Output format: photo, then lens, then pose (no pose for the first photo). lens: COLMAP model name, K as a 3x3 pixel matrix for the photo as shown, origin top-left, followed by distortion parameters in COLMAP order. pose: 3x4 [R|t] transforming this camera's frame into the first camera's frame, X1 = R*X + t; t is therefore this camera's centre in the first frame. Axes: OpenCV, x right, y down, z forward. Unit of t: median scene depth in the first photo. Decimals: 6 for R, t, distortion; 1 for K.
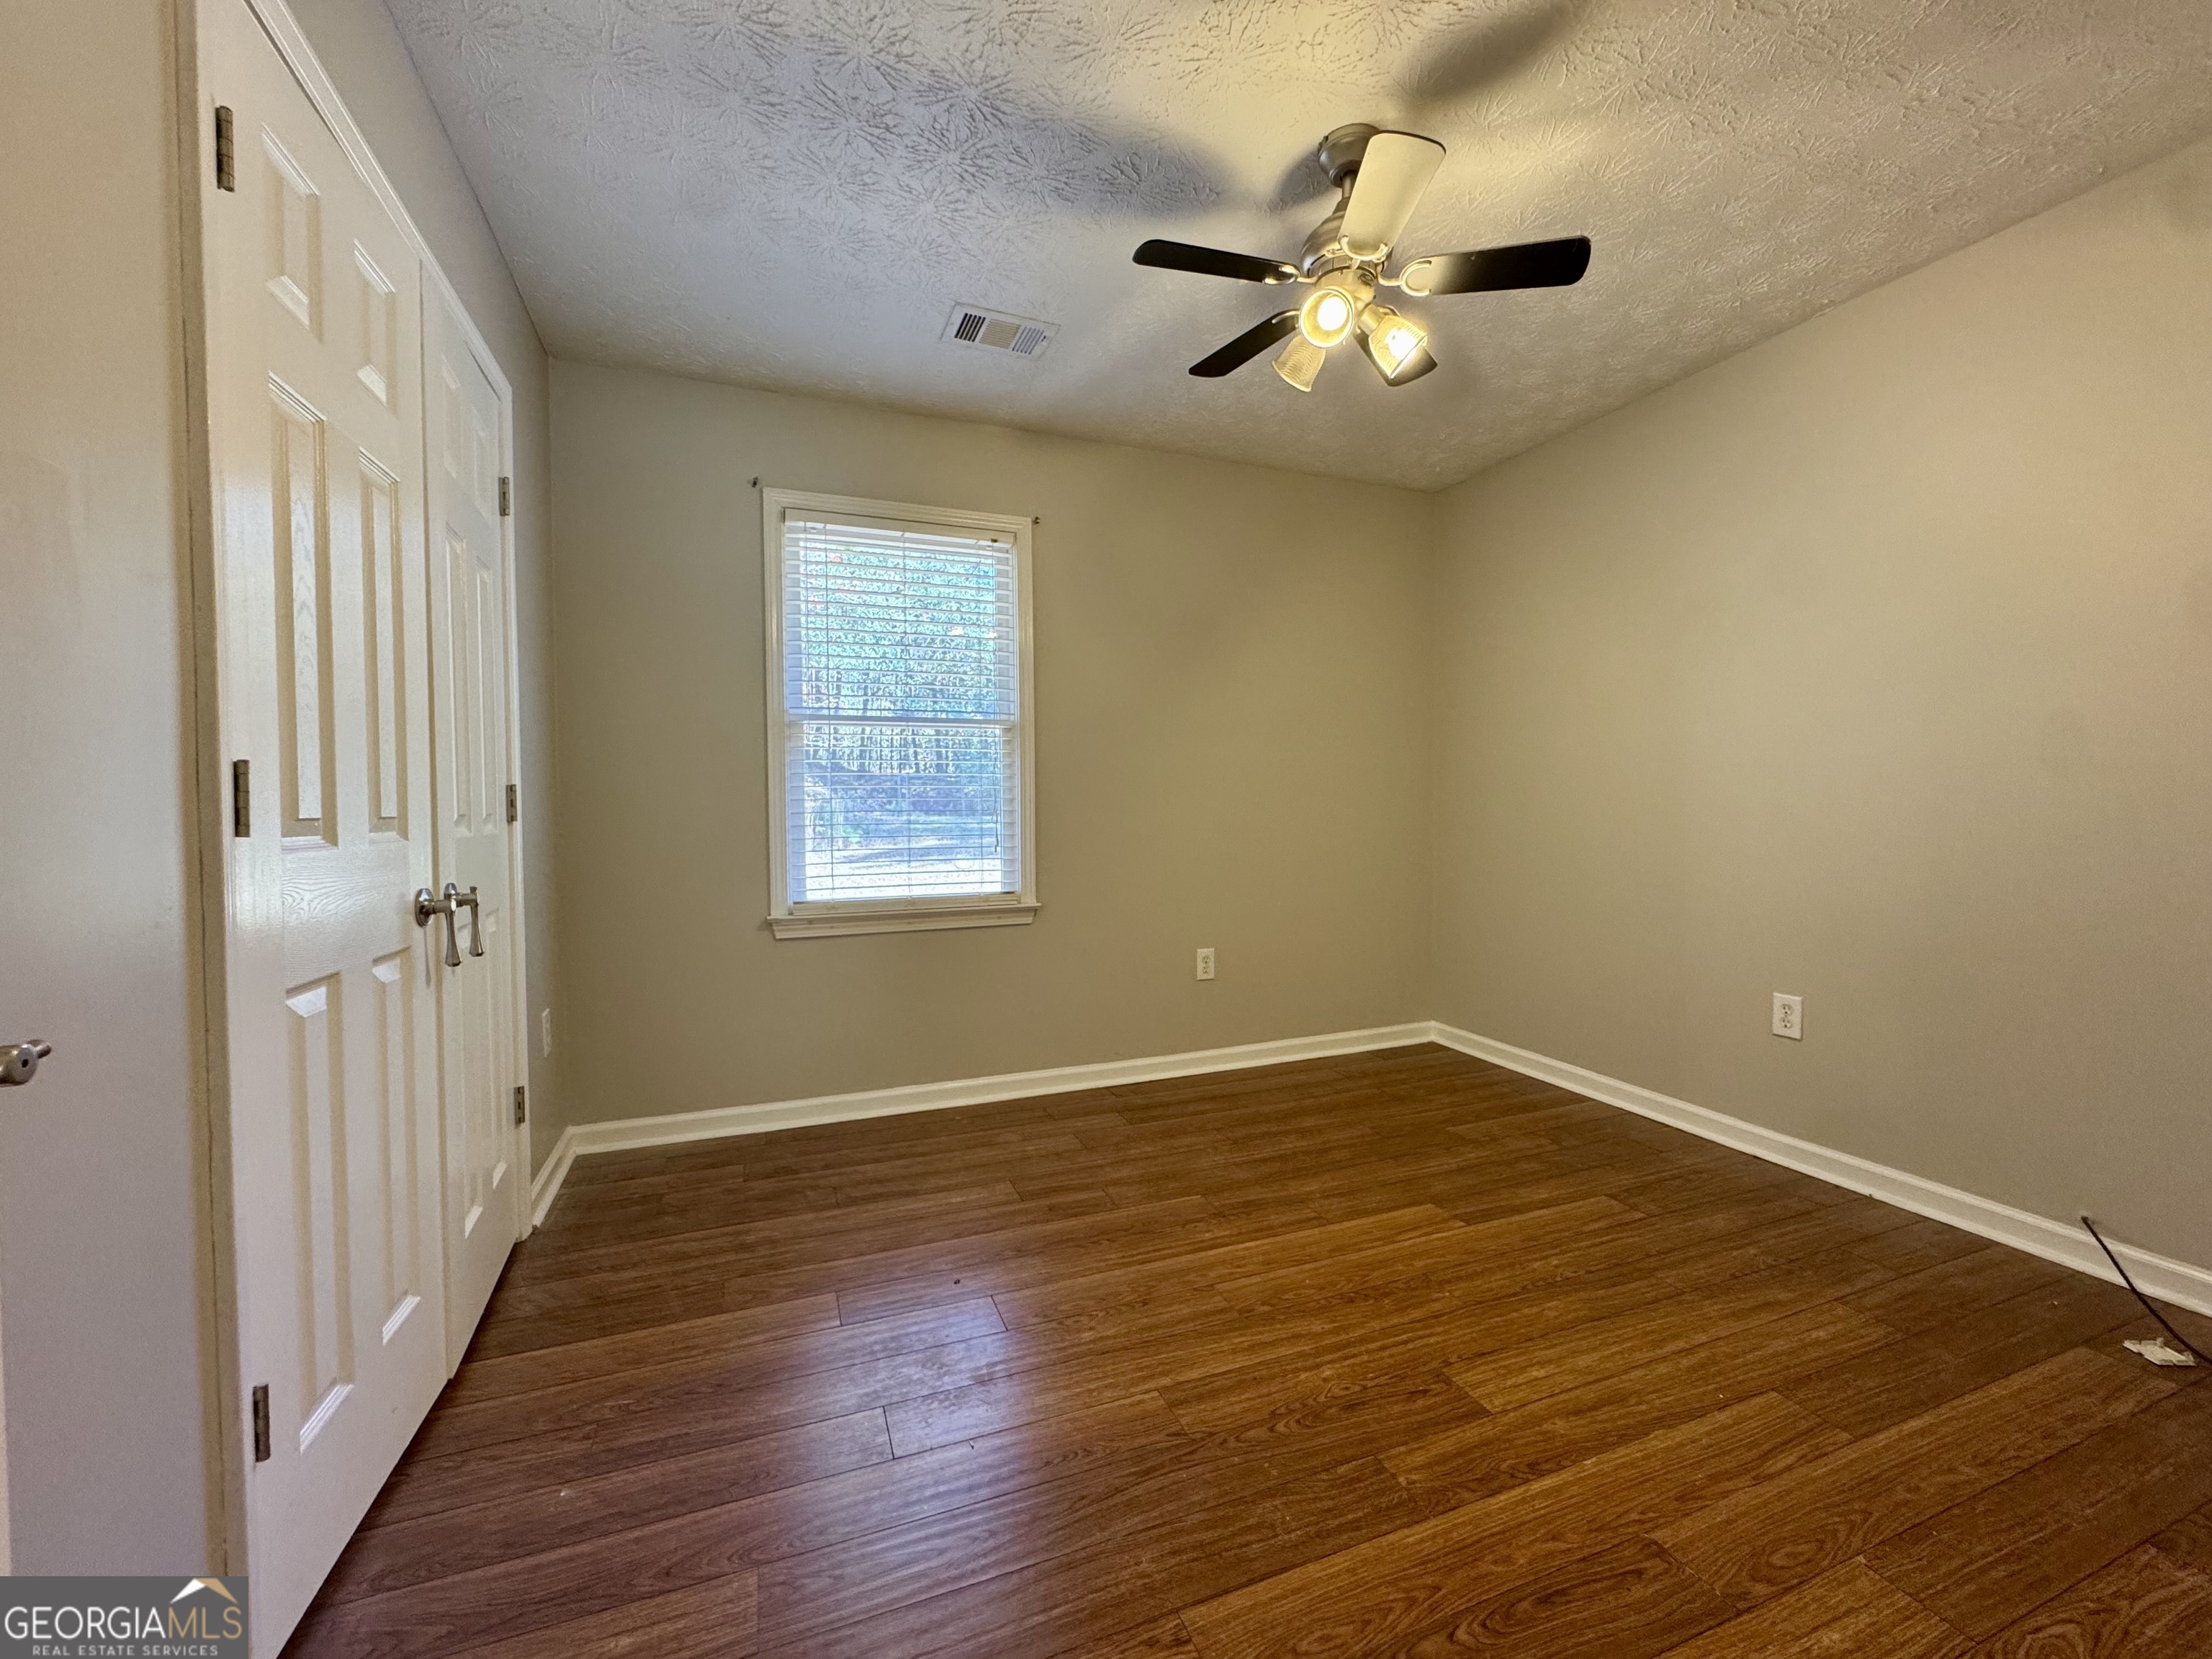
lens RADIAL K [[885.2, 0, 1107.3], [0, 885.2, 831.5], [0, 0, 1]] dist [-0.004208, 0.000640]
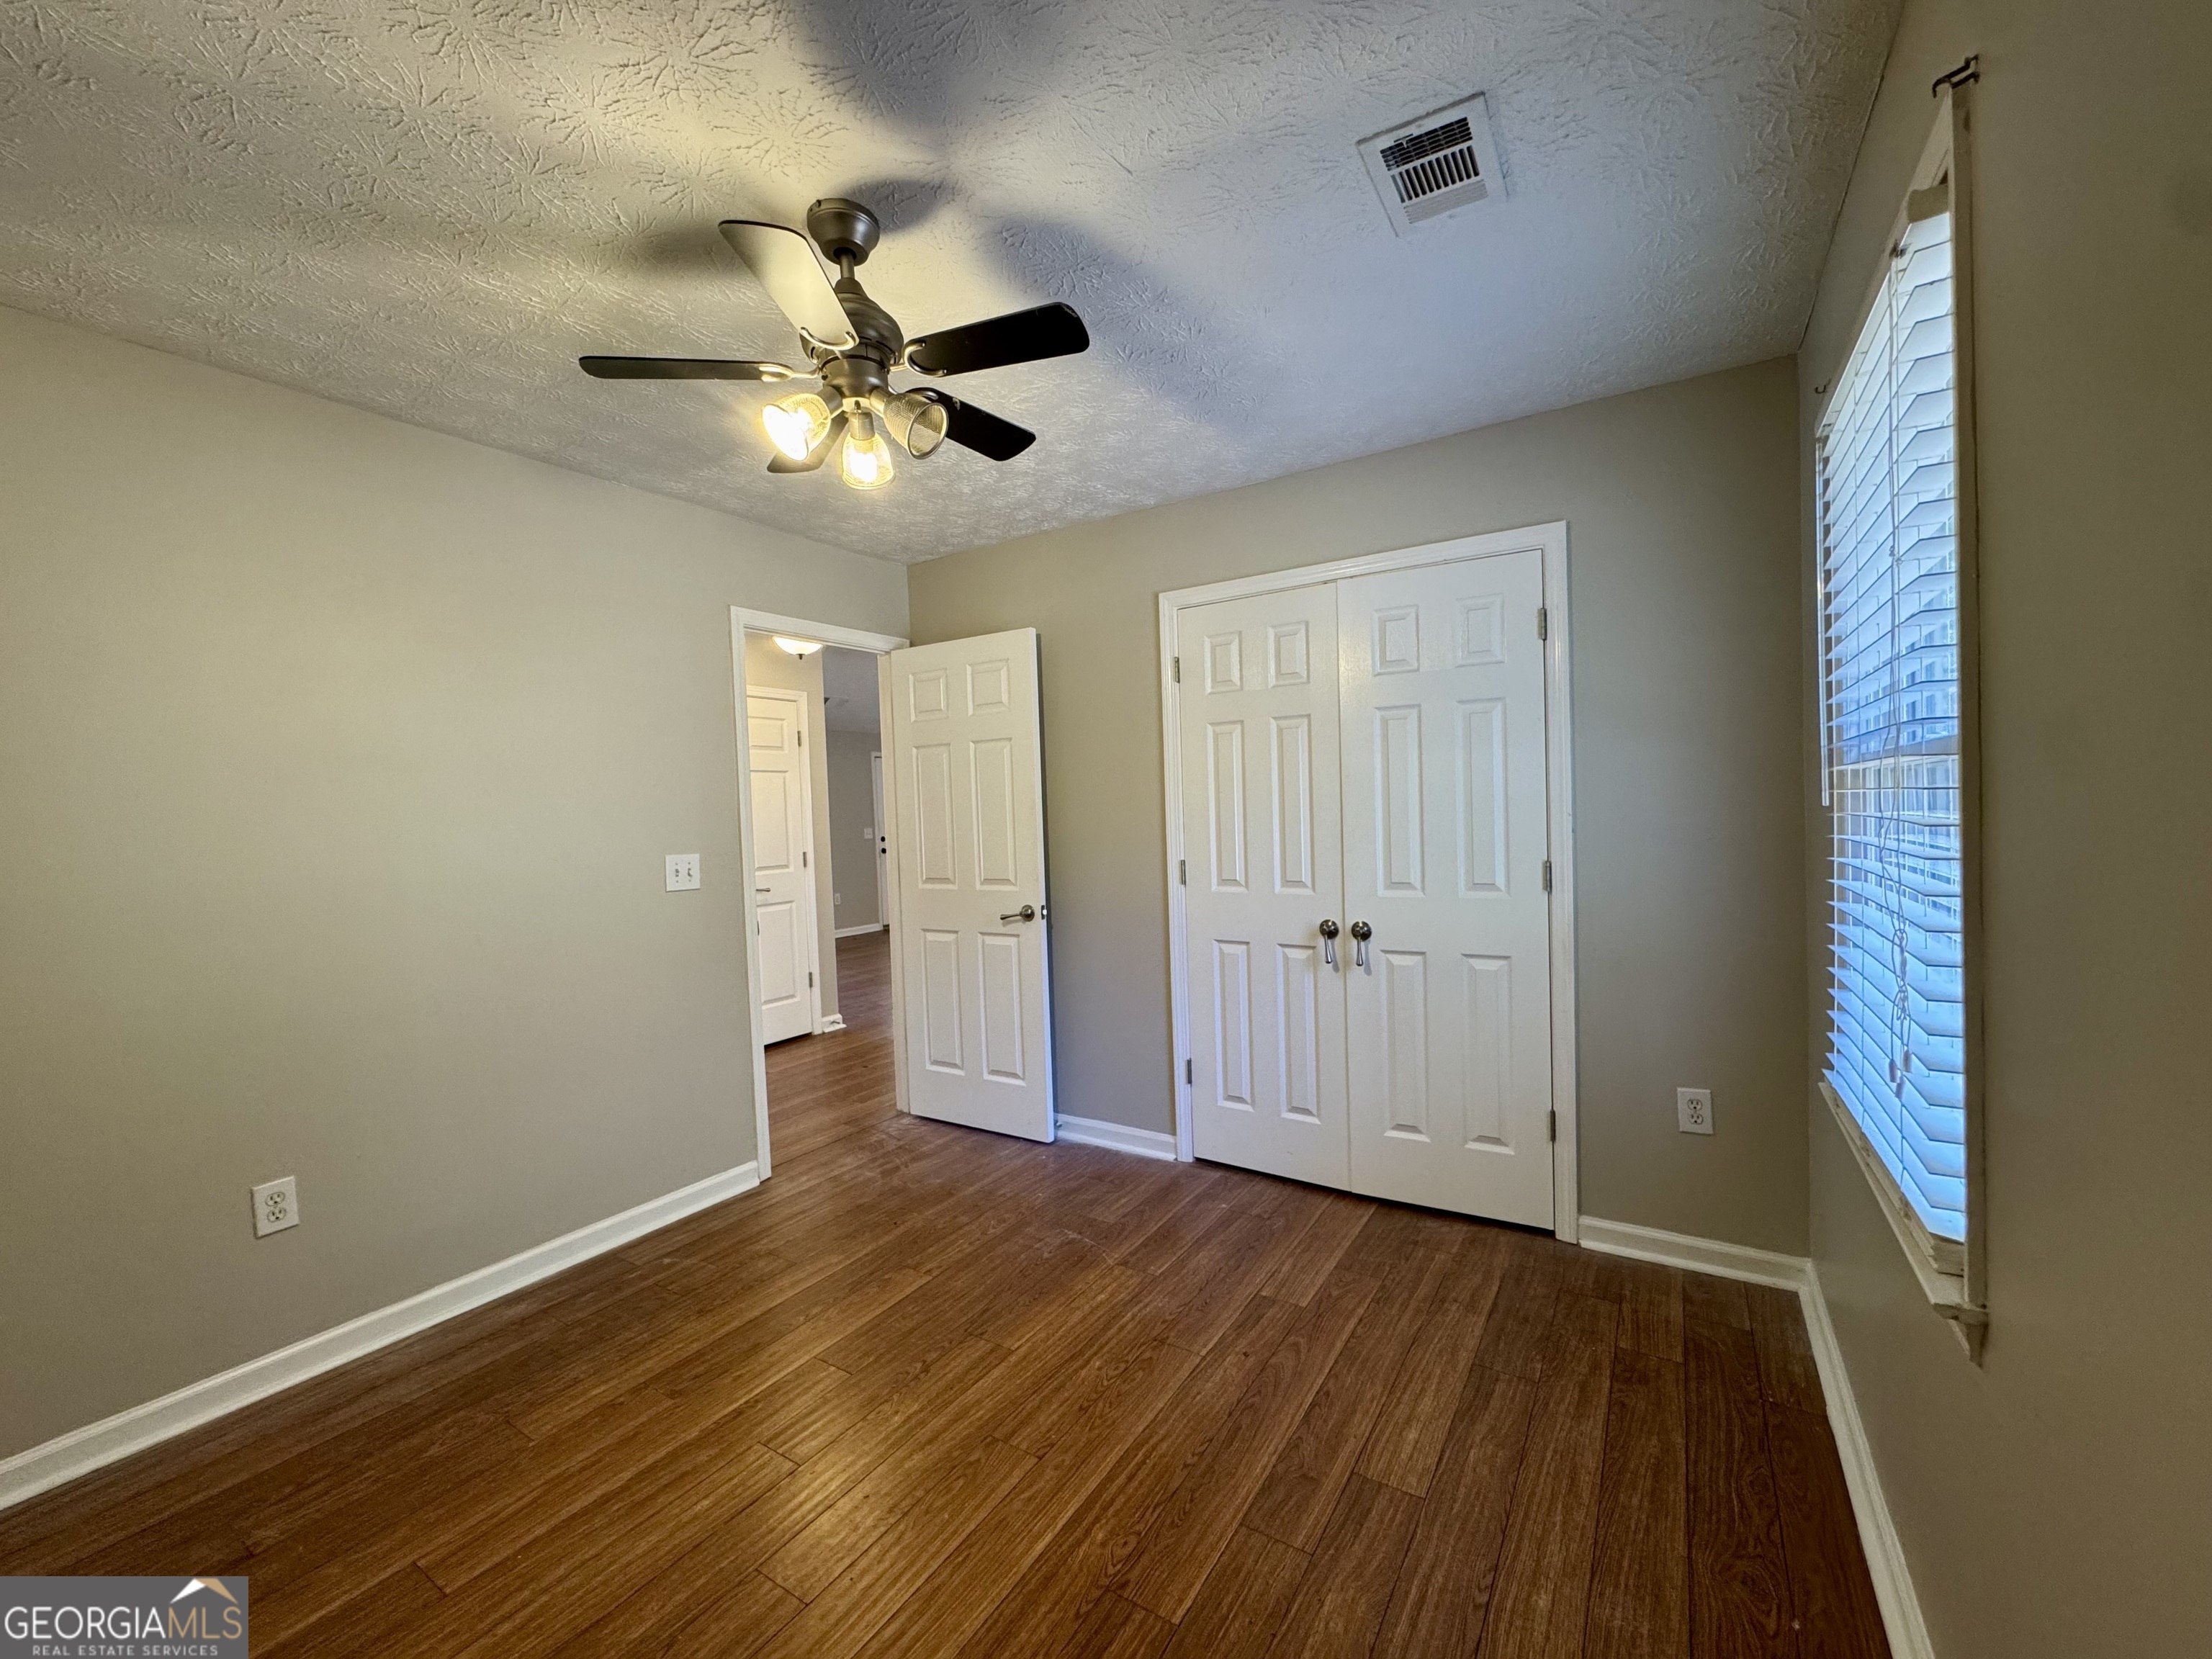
lens RADIAL K [[885.2, 0, 1107.3], [0, 885.2, 831.5], [0, 0, 1]] dist [-0.004208, 0.000640]
pose [[-0.805769, 0.047727, -0.590304, 0.563212], [0.018657, 0.998298, 0.055247, -0.183192], [0.591937, 0.033503, -0.805288, 1.729132]]
